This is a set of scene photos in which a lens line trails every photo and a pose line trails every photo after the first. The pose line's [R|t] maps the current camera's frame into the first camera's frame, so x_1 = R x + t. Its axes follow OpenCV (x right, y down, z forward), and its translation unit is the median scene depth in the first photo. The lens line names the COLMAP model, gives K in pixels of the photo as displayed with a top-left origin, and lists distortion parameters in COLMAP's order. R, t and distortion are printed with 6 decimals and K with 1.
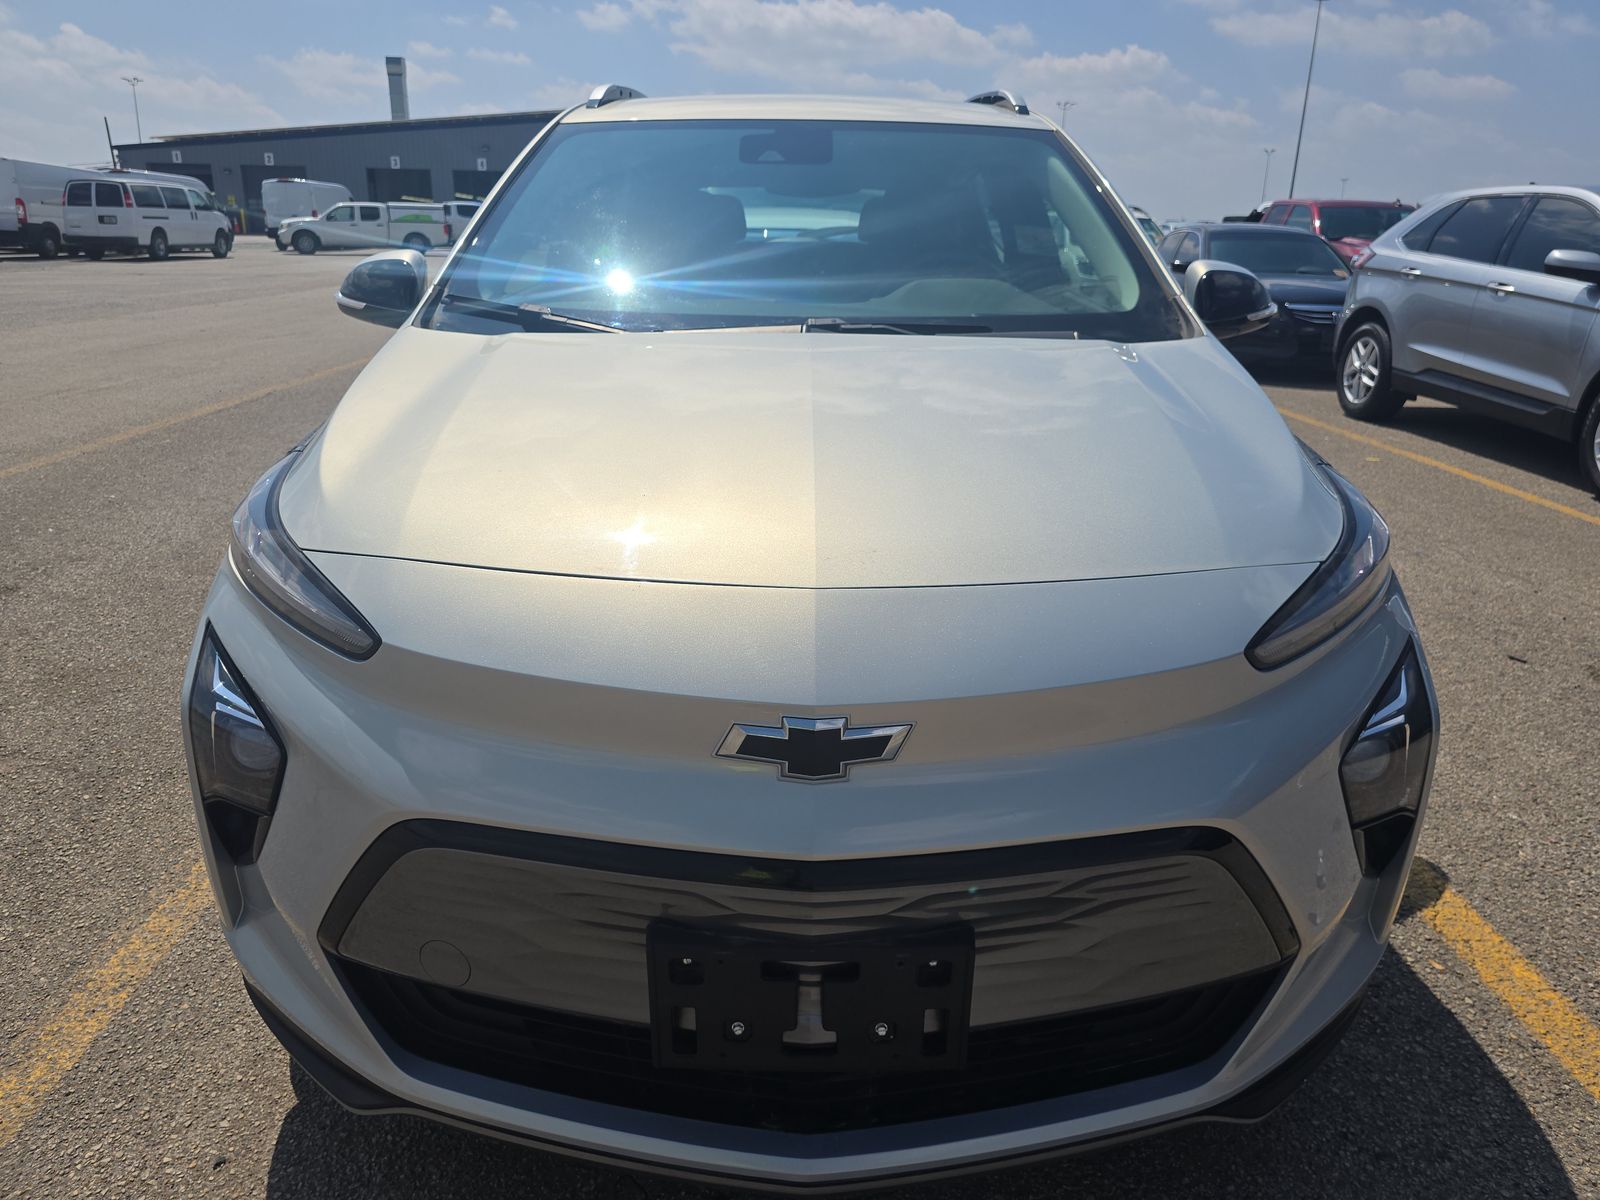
lens RADIAL K [[1063.6, 0, 800.0], [0, 1063.6, 600.0], [0, 0, 1]] dist [0.002791, -0.000955]
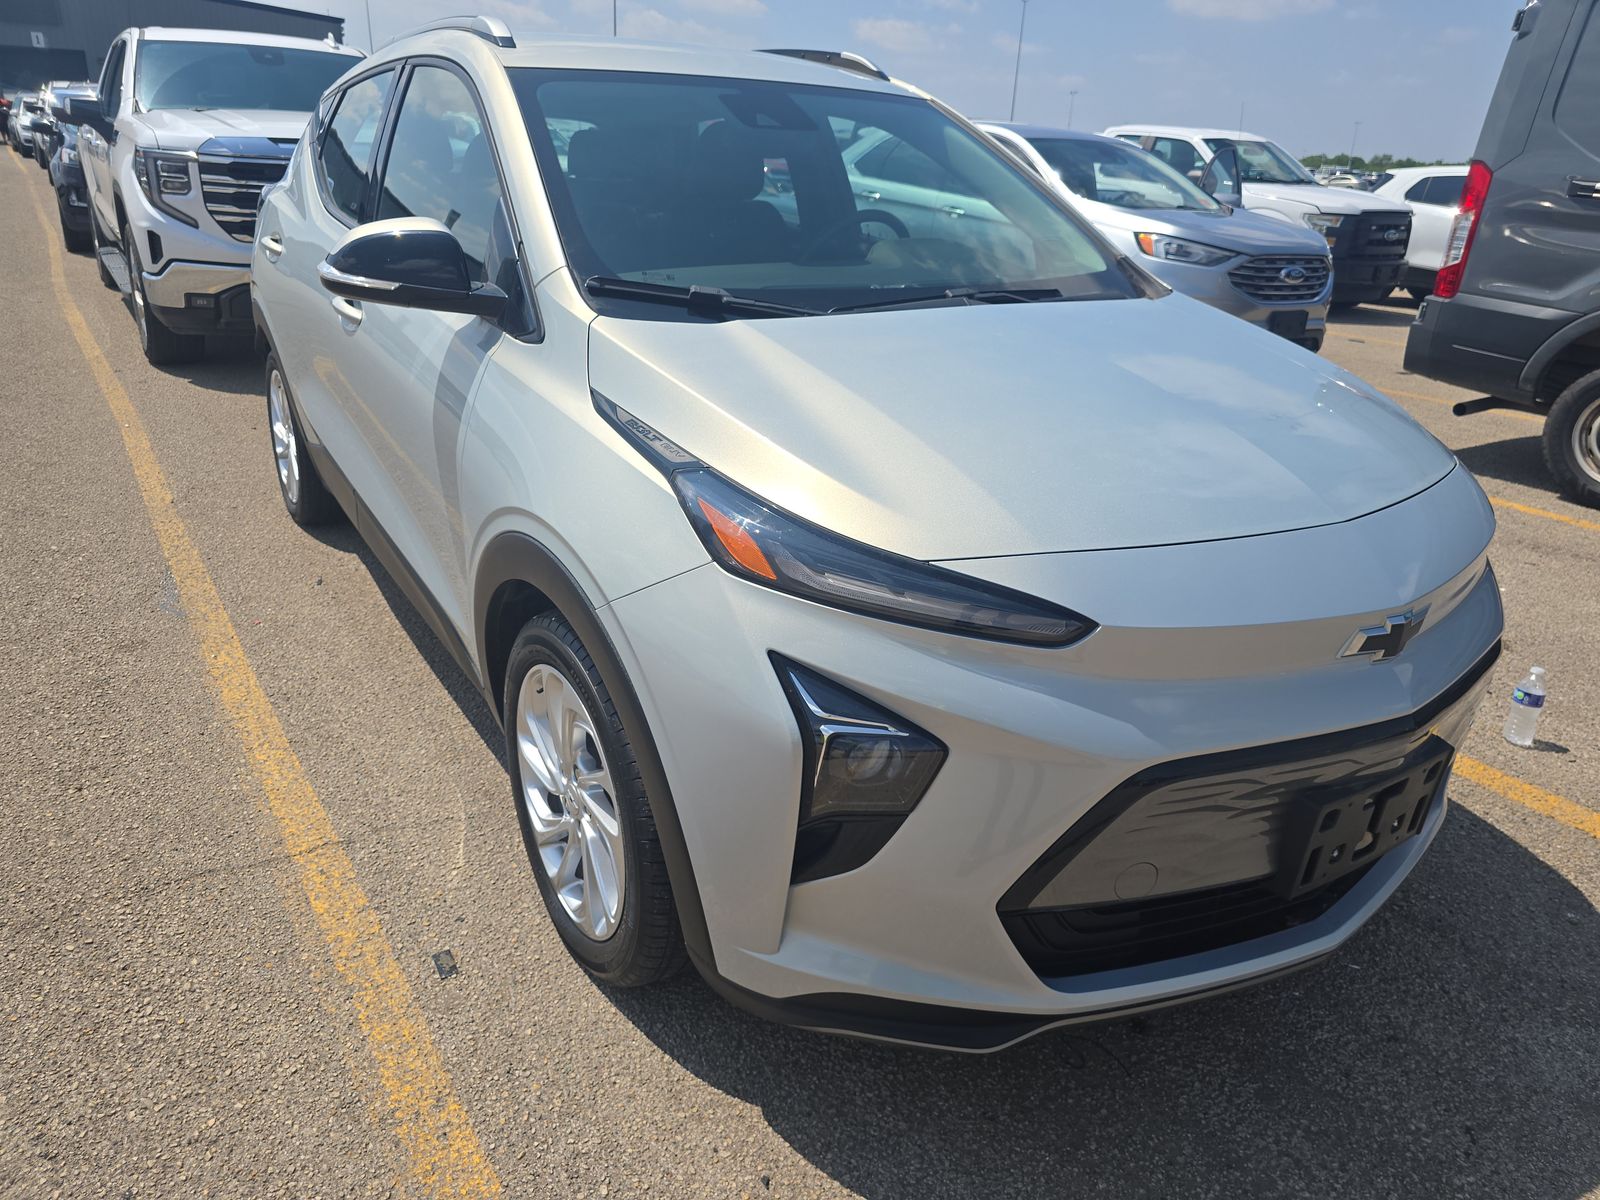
lens RADIAL K [[1050.1, 0, 800.0], [0, 1050.1, 600.0], [0, 0, 1]] dist [0.037447, -0.000164]
pose [[0.850723, -0.182579, 0.492885, -0.706201], [0.140937, 0.982629, 0.120736, -0.098794], [-0.506367, -0.033247, 0.861677, 0.108171]]
